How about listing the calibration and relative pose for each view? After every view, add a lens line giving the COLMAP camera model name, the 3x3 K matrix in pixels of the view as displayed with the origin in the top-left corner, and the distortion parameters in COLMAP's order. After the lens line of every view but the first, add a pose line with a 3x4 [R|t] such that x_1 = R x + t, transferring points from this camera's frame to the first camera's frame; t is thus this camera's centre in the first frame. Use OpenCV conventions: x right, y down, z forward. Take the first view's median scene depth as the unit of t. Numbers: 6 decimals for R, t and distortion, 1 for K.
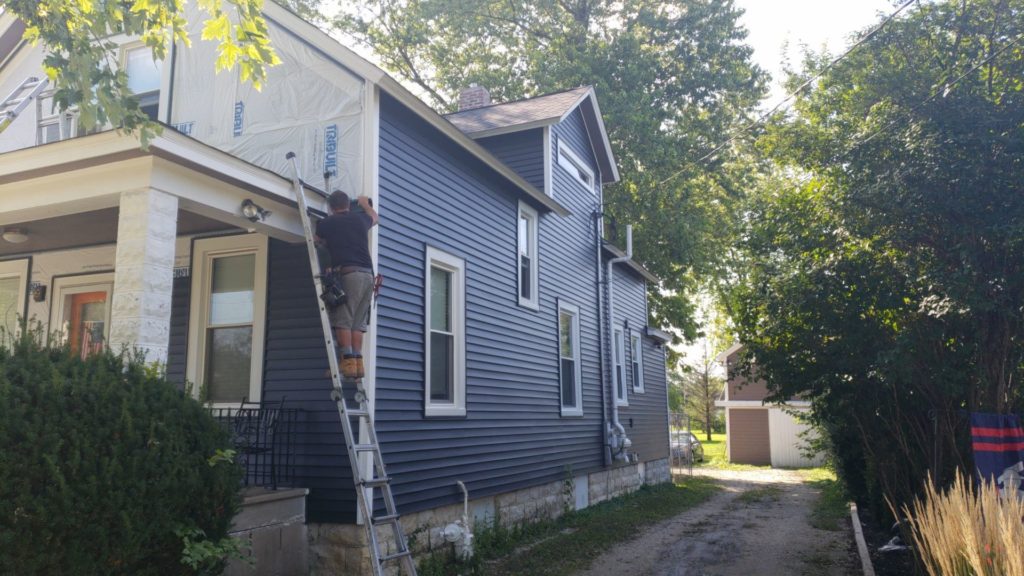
lens RADIAL K [[786.7, 0, 486.8], [0, 786.7, 289.4], [0, 0, 1]] dist [0.058021, -0.000073]
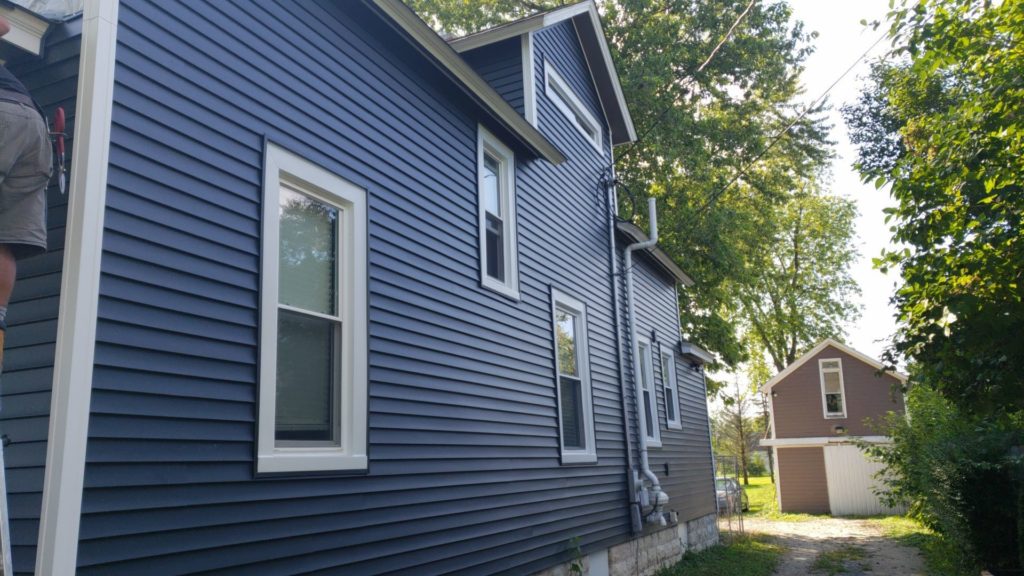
lens RADIAL K [[808.8, 0, 512.0], [0, 808.8, 288.0], [0, 0, 1]] dist [0.048702, -0.002439]
pose [[0.999398, -0.033992, 0.006920, 0.043651], [0.034334, 0.997759, -0.057432, 0.042912], [-0.004952, 0.057635, 0.998325, 0.260141]]
